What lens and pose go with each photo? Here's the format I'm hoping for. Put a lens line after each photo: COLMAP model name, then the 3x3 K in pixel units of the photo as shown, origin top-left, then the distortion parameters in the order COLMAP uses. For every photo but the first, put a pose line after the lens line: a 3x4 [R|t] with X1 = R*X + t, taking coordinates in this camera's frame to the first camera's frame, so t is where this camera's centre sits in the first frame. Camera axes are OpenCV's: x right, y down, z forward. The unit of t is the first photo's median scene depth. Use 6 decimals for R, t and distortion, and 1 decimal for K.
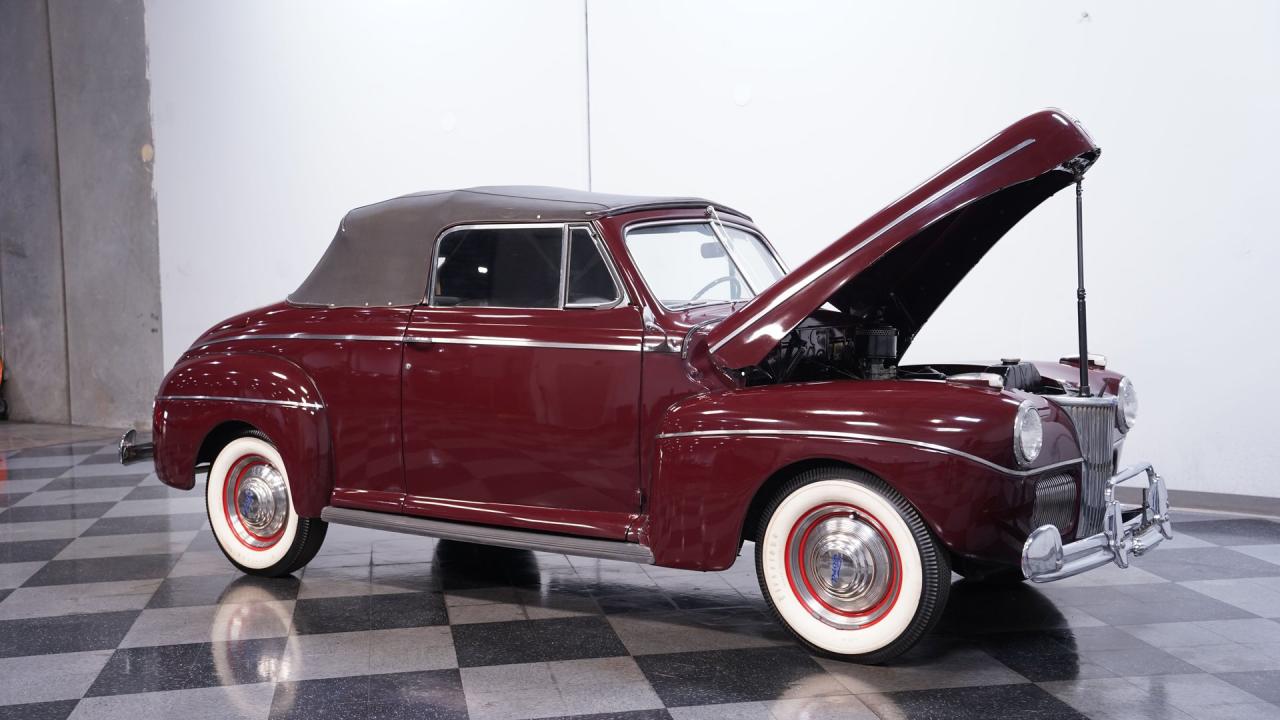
lens RADIAL K [[1381.3, 0, 614.5], [0, 1381.3, 361.9], [0, 0, 1]] dist [0.097674, 0.048416]
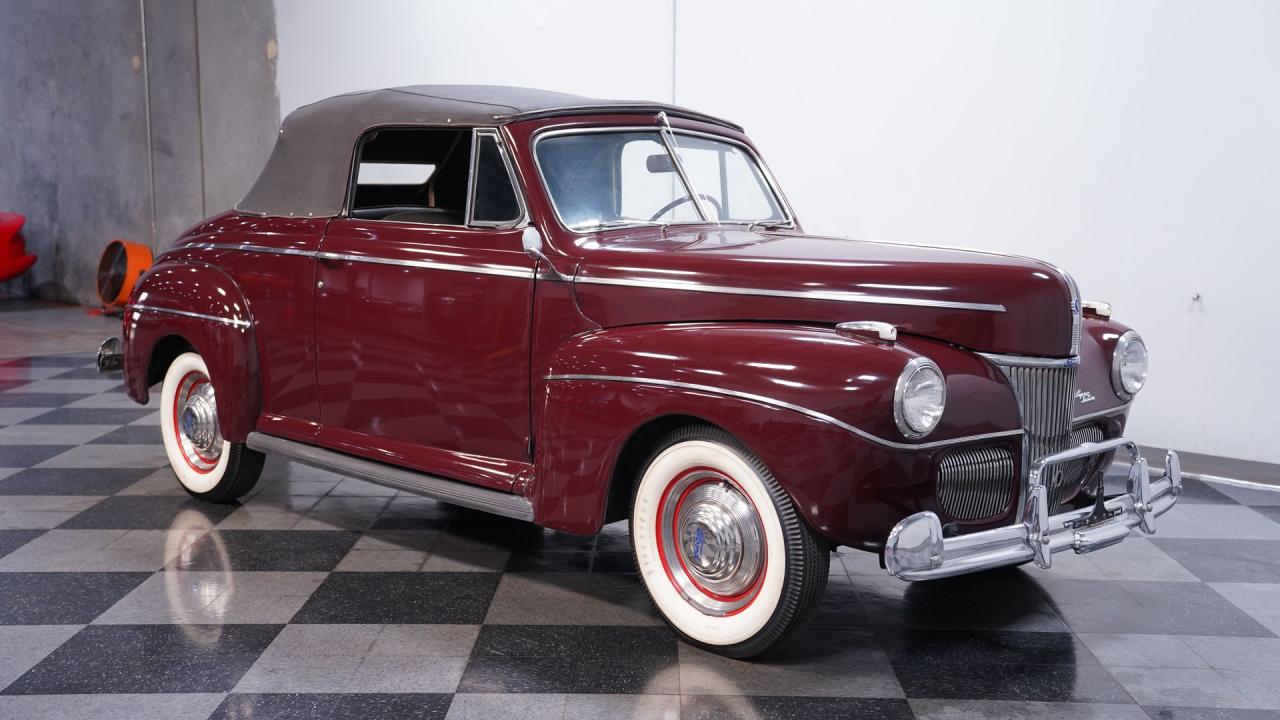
lens RADIAL K [[1417.5, 0, 640.0], [0, 1417.5, 360.0], [0, 0, 1]] dist [0.125622, 0.010984]
pose [[0.980605, 0.048028, -0.190021, 0.257554], [-0.036455, 0.997288, 0.063941, -0.016220], [0.192576, -0.055773, 0.979696, 0.132737]]
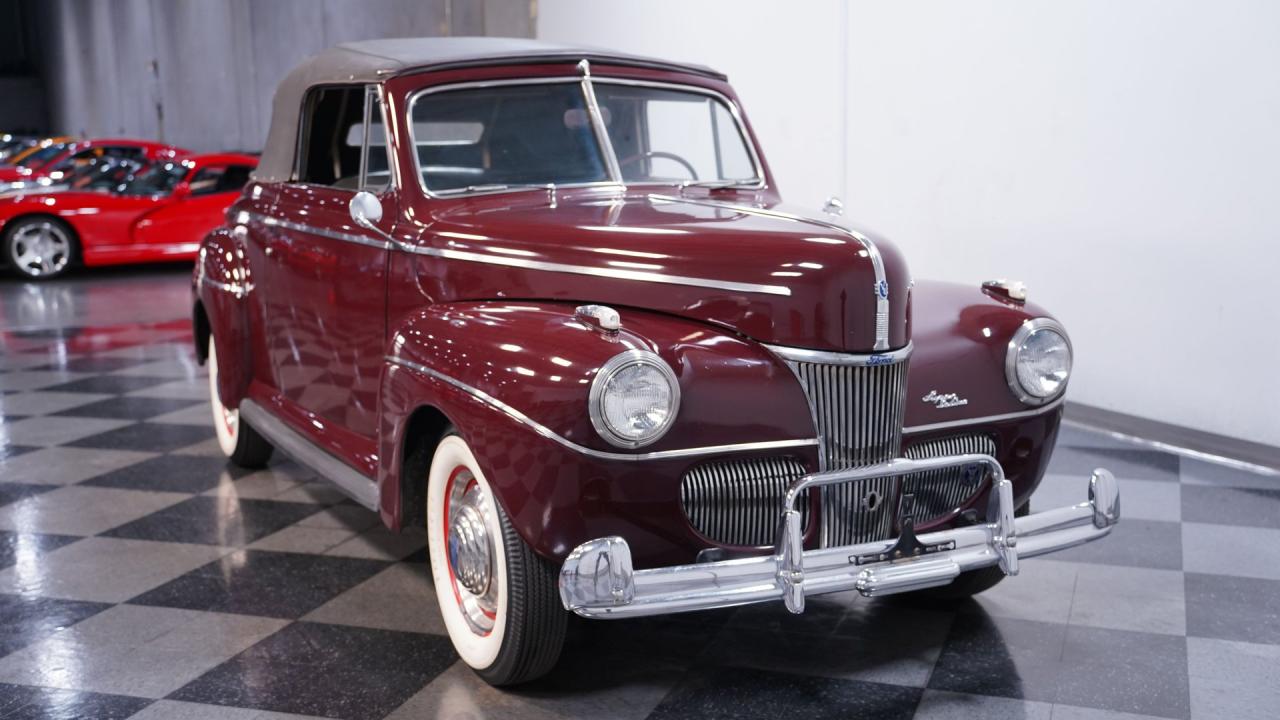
lens RADIAL K [[1417.5, 0, 640.0], [0, 1417.5, 360.0], [0, 0, 1]] dist [0.125622, 0.010984]
pose [[0.867725, 0.080188, -0.490534, 0.559129], [-0.030392, 0.993614, 0.108665, -0.038020], [0.496115, -0.079383, 0.864620, 0.354062]]
